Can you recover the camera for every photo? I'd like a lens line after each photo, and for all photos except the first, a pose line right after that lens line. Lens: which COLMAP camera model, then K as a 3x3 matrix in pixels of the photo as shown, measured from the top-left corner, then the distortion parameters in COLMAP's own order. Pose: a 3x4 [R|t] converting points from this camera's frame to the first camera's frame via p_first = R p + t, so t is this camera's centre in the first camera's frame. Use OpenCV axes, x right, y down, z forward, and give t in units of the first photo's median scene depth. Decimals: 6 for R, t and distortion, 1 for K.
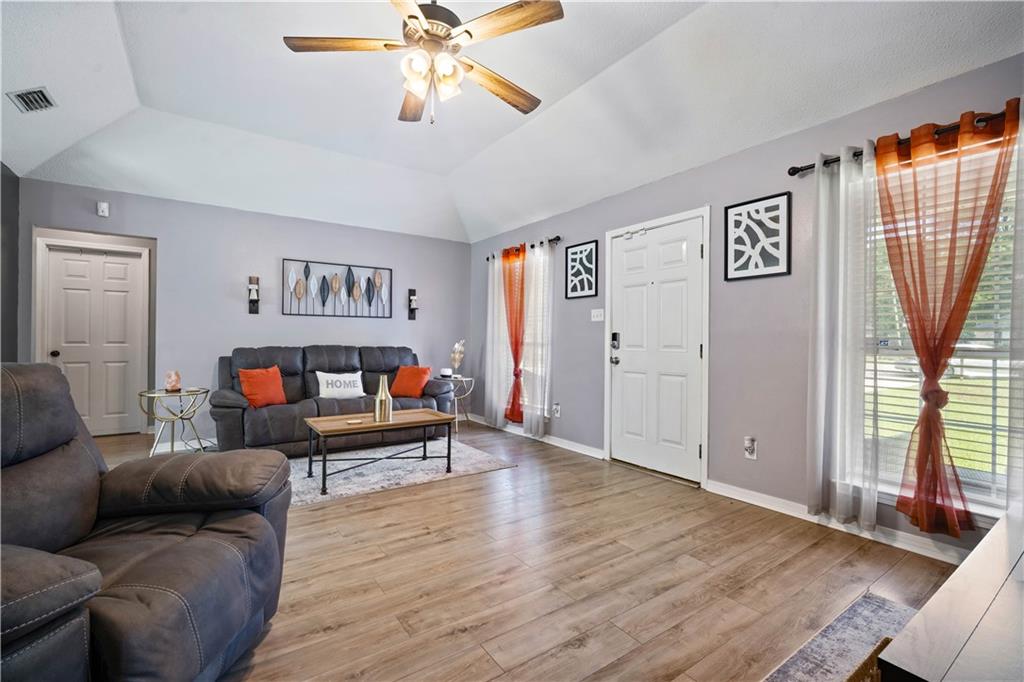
lens RADIAL K [[450.2, 0, 516.0], [0, 450.2, 340.5], [0, 0, 1]] dist [-0.009564, 0.000525]
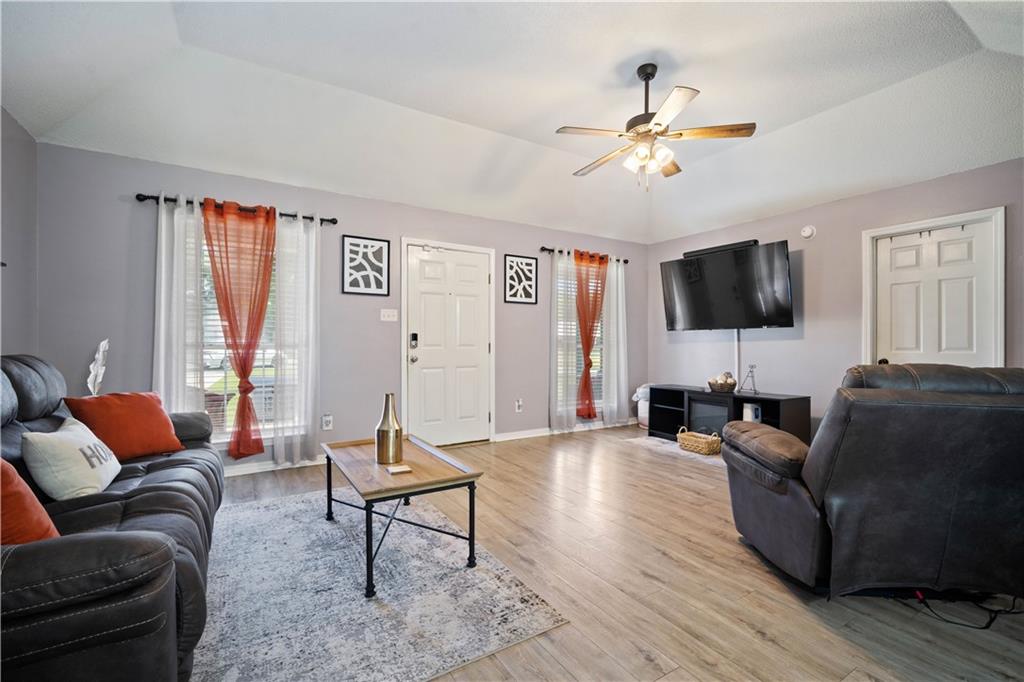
lens RADIAL K [[455.2, 0, 514.3], [0, 455.2, 347.0], [0, 0, 1]] dist [-0.010414, 0.000099]
pose [[0.053404, -0.017144, 0.998426, -0.952061], [-0.005076, 0.999835, 0.017439, -0.005410], [-0.998560, -0.005999, 0.053308, 0.768211]]
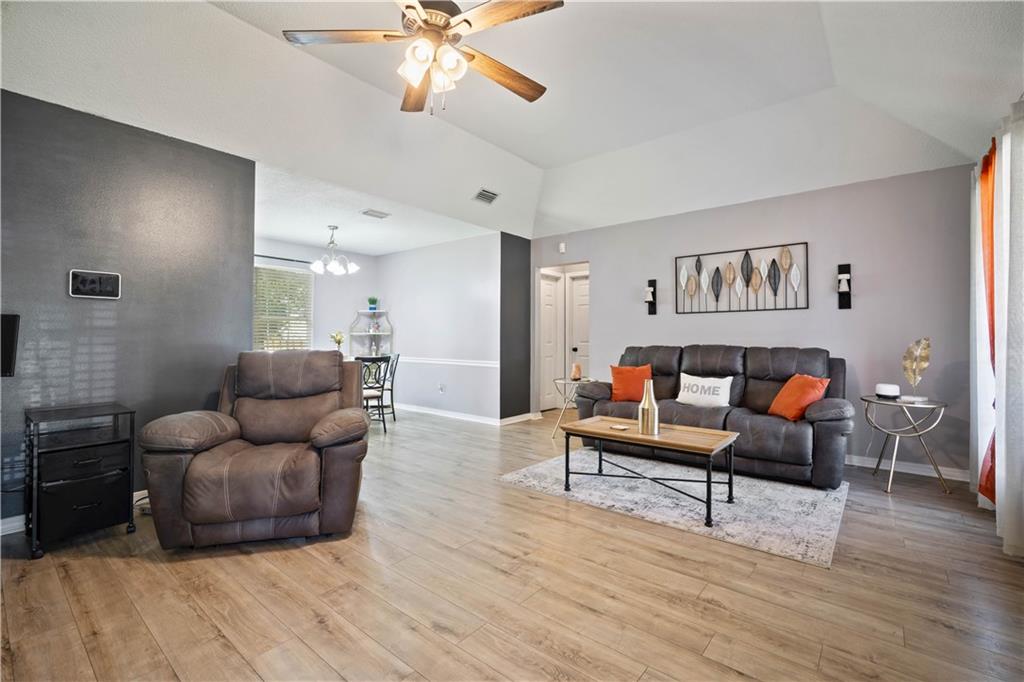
lens RADIAL K [[450.2, 0, 516.0], [0, 450.2, 340.5], [0, 0, 1]] dist [-0.009564, 0.000525]
pose [[0.269066, -0.004881, -0.963109, 0.447309], [0.001249, 0.999988, -0.004719, 0.006750], [0.963121, 0.000067, 0.269069, 0.524610]]
